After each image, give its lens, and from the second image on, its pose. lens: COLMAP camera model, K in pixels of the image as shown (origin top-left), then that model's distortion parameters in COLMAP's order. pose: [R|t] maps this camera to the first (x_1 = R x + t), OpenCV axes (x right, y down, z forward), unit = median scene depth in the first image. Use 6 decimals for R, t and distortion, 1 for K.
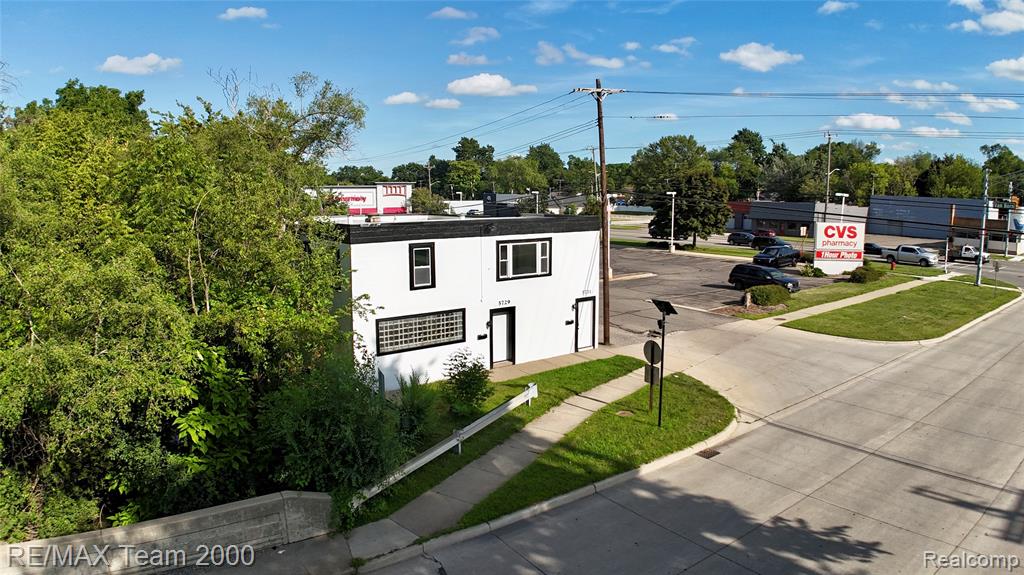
lens RADIAL K [[625.4, 0, 516.7], [0, 625.4, 283.1], [0, 0, 1]] dist [-0.165355, 0.003322]
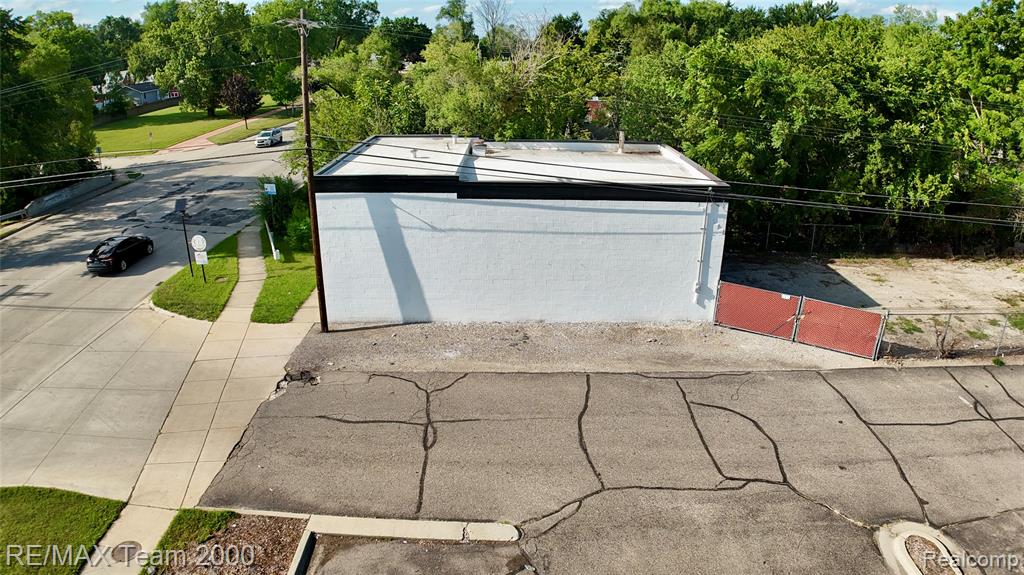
lens RADIAL K [[625.4, 0, 516.7], [0, 625.4, 283.1], [0, 0, 1]] dist [-0.165355, 0.003322]
pose [[-0.577024, 0.289122, -0.763840, 0.712532], [-0.125120, 0.892912, 0.432495, -0.409725], [0.807086, 0.345132, -0.479057, 1.848240]]
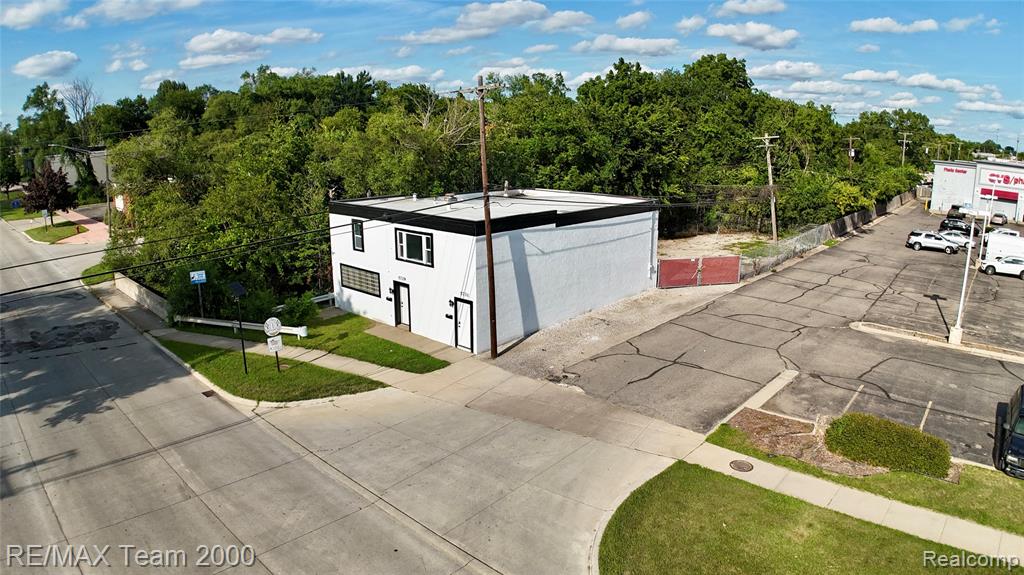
lens RADIAL K [[625.4, 0, 516.7], [0, 625.4, 283.1], [0, 0, 1]] dist [-0.165355, 0.003322]
pose [[0.216489, 0.238025, -0.946824, 1.191317], [-0.147668, 0.966649, 0.209245, -0.249351], [0.965053, 0.094517, 0.244418, 0.924445]]
